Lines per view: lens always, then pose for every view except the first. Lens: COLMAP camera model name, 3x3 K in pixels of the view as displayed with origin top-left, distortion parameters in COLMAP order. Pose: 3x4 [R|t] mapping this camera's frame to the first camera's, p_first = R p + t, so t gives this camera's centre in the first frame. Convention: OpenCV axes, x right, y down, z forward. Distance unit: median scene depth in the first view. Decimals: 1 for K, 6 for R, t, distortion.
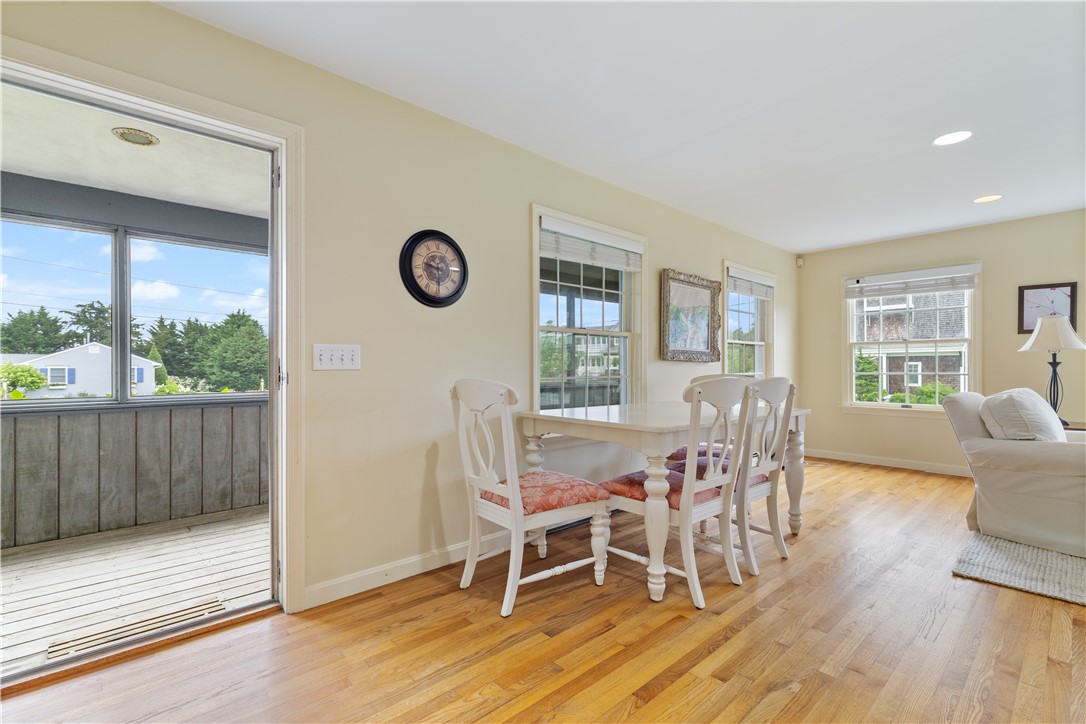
lens RADIAL K [[479.1, 0, 541.5], [0, 479.1, 365.3], [0, 0, 1]] dist [-0.000863, -0.000141]
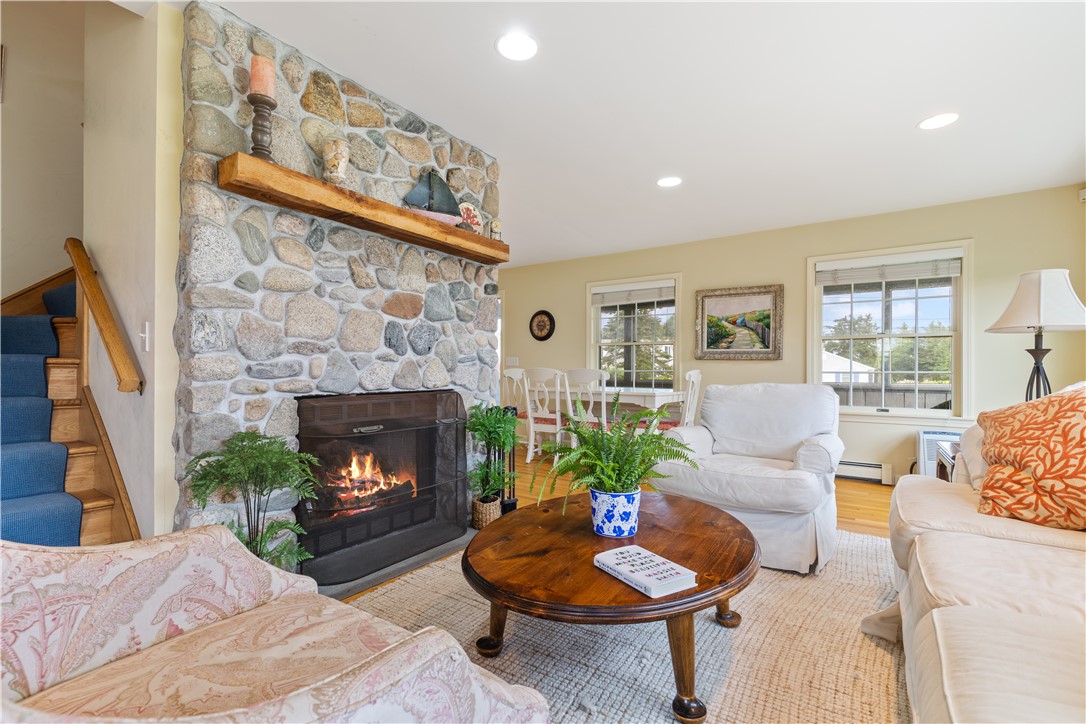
lens RADIAL K [[479.1, 0, 541.5], [0, 479.1, 365.3], [0, 0, 1]] dist [-0.000863, -0.000141]
pose [[0.233811, -0.007988, -0.972249, 1.497432], [-0.003489, 0.999953, -0.009054, 0.020616], [0.972276, 0.005509, 0.233773, 0.275157]]
